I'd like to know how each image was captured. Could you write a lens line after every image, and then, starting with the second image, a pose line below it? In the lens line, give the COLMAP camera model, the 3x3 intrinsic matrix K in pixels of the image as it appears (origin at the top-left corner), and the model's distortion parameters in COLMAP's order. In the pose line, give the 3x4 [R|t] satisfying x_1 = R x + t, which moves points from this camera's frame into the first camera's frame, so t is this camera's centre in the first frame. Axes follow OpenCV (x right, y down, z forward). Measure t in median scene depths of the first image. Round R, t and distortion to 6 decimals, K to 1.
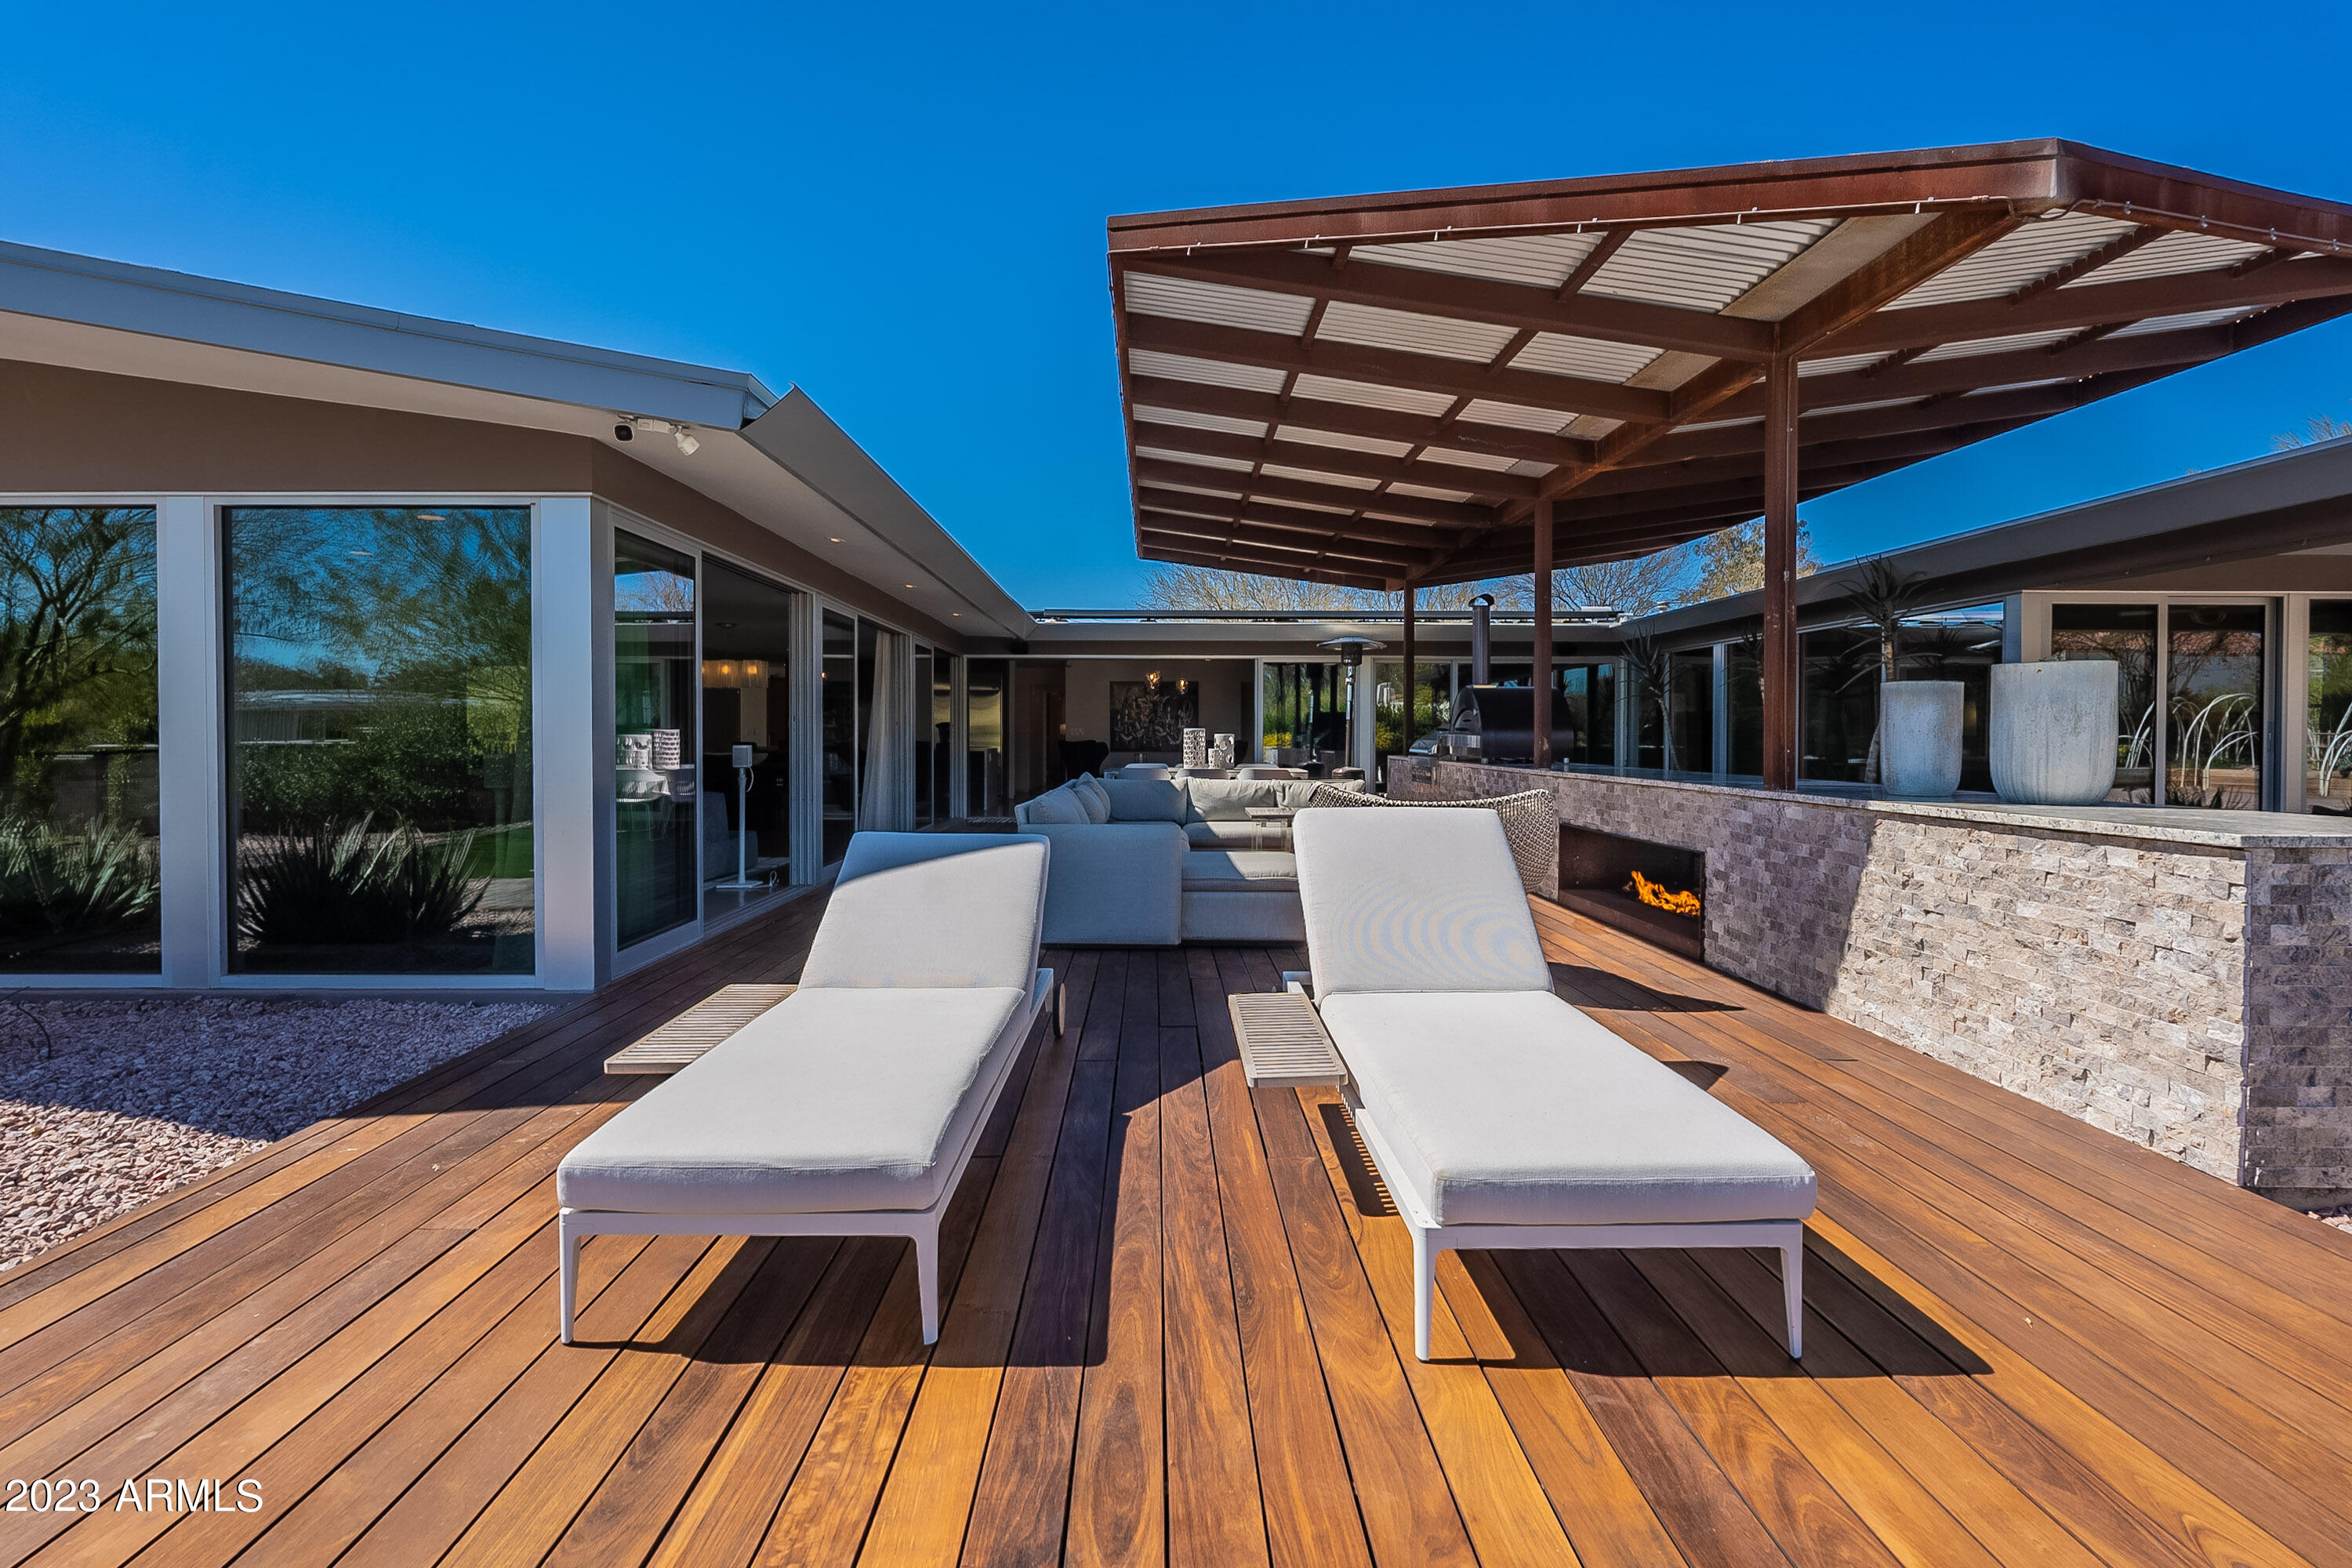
lens RADIAL K [[1041.7, 0, 1159.3], [0, 1041.7, 758.2], [0, 0, 1]] dist [-0.004640, 0.000019]
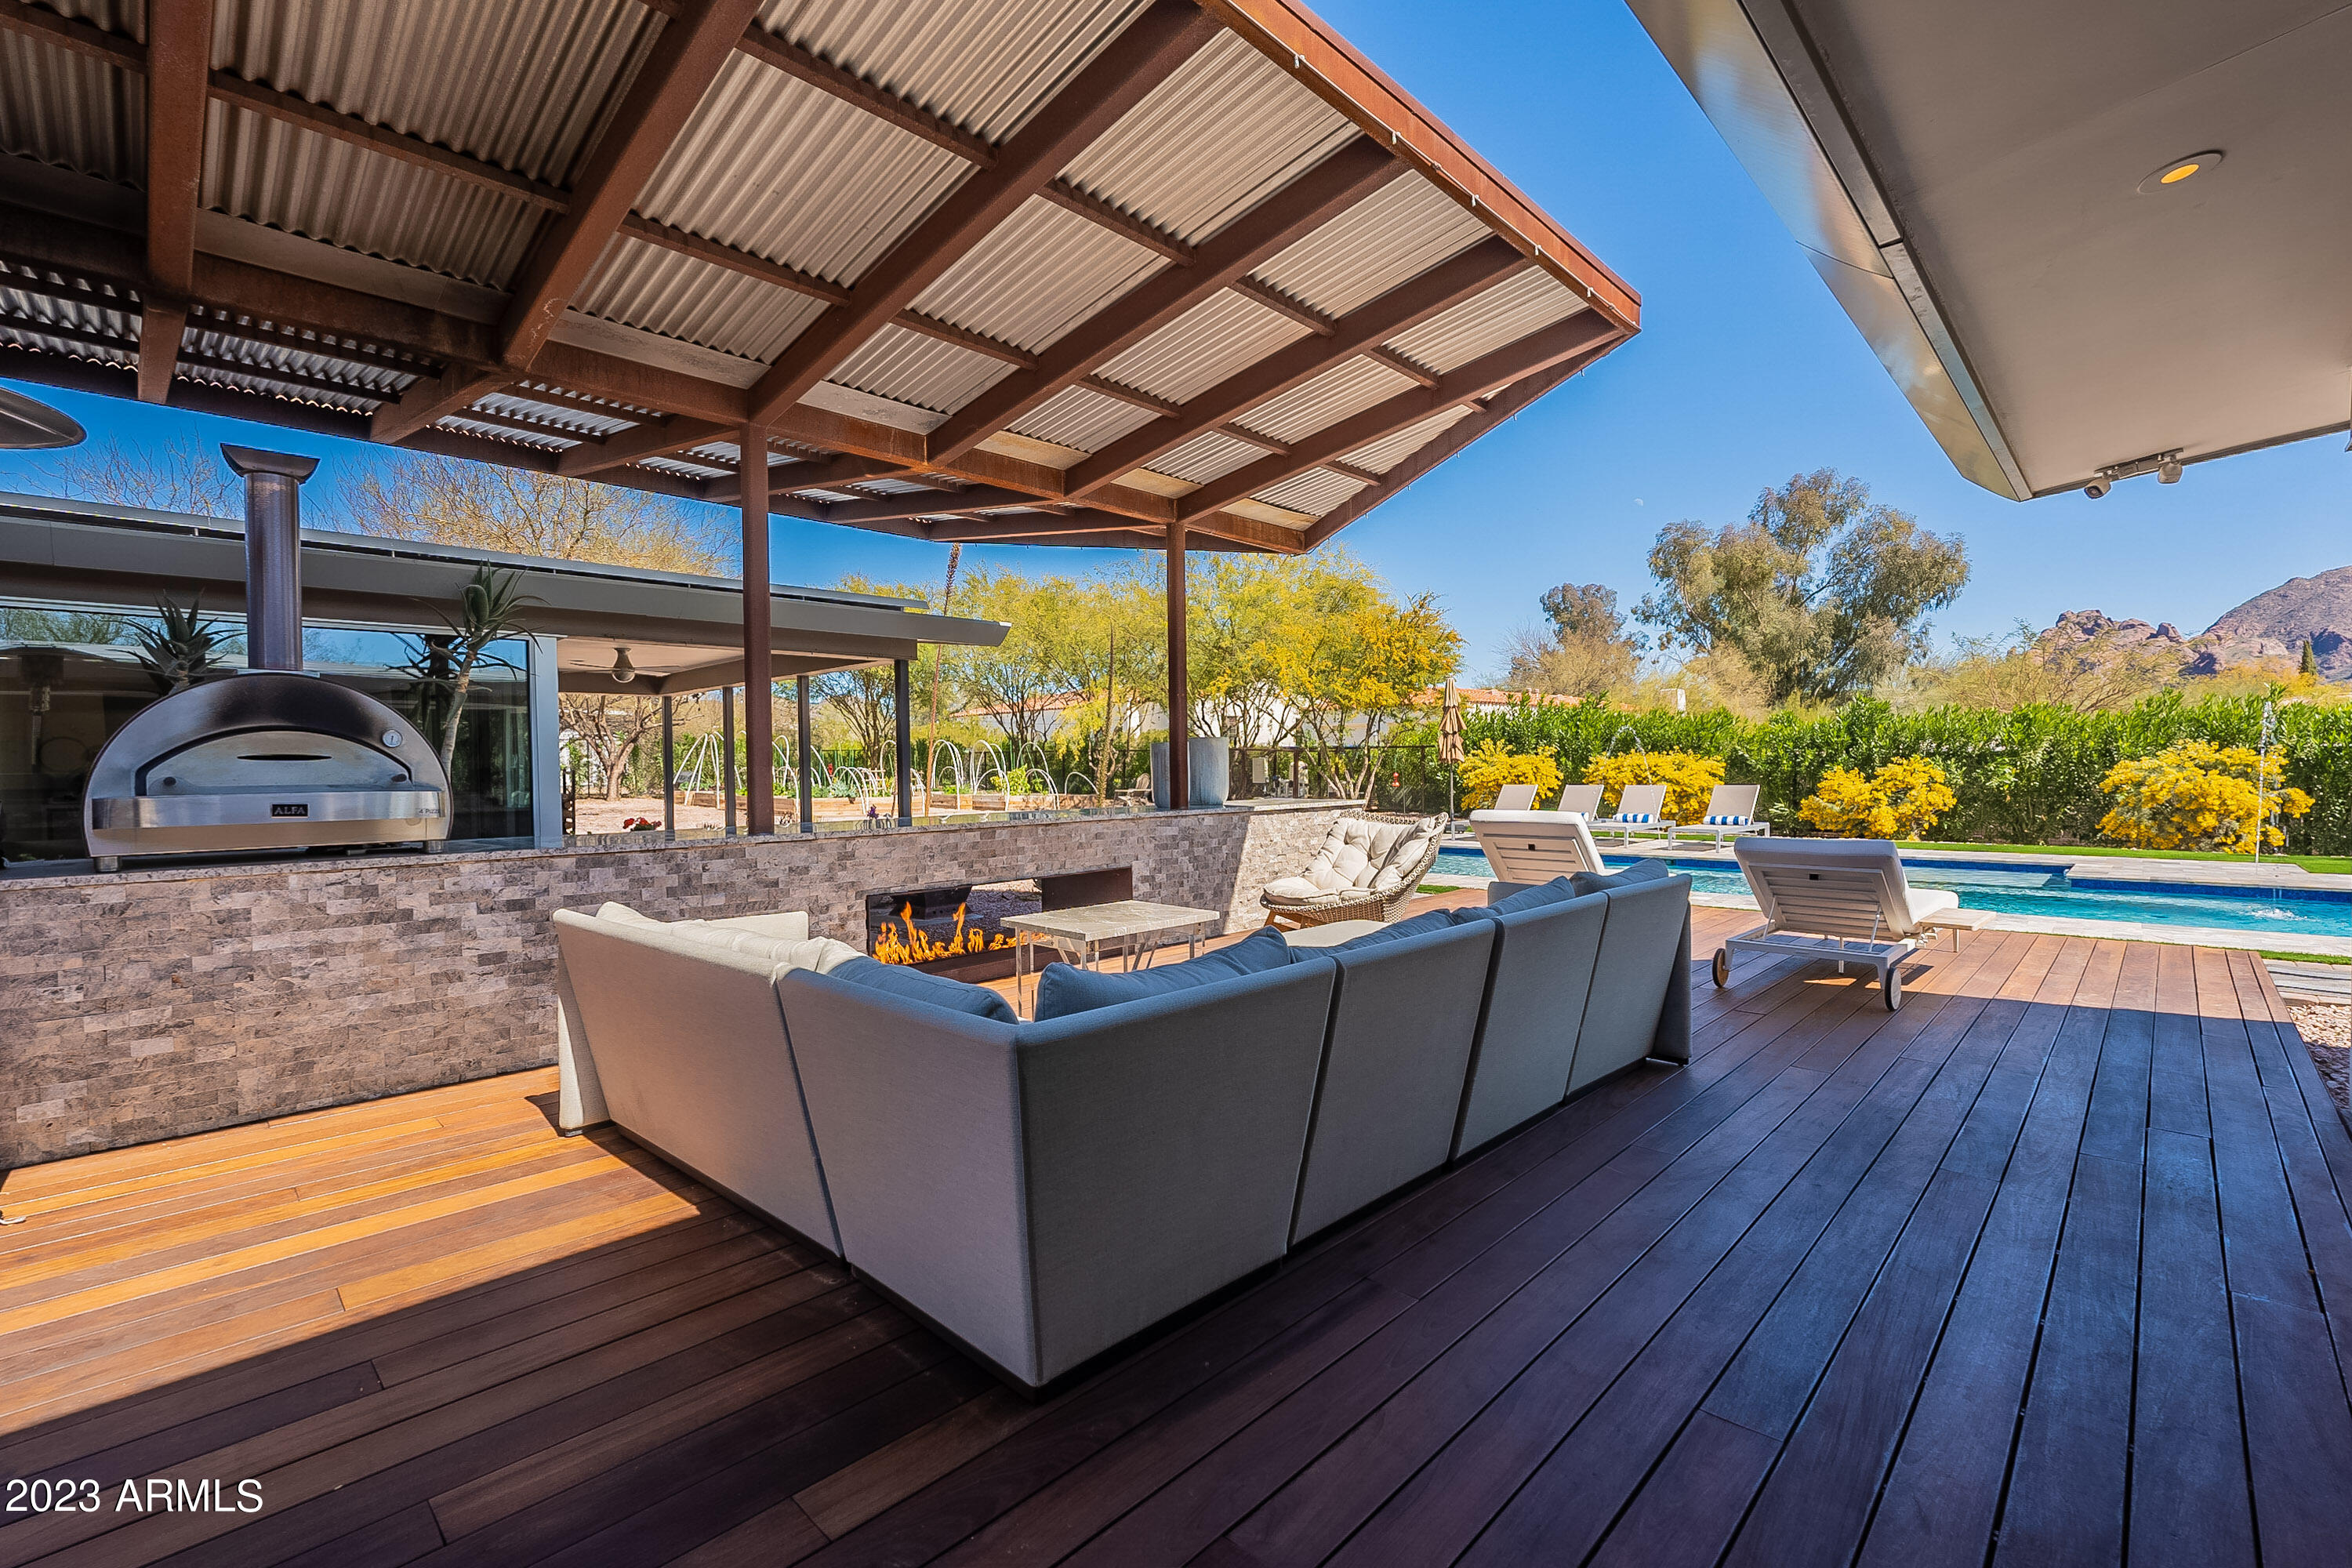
lens RADIAL K [[1041.7, 0, 1171.0], [0, 1041.7, 779.1], [0, 0, 1]] dist [-0.004640, 0.000019]
pose [[-0.714999, 0.000453, 0.699125, -0.487354], [0.029736, 0.999115, 0.029763, -0.063415], [-0.698493, 0.042069, -0.714380, 2.269794]]
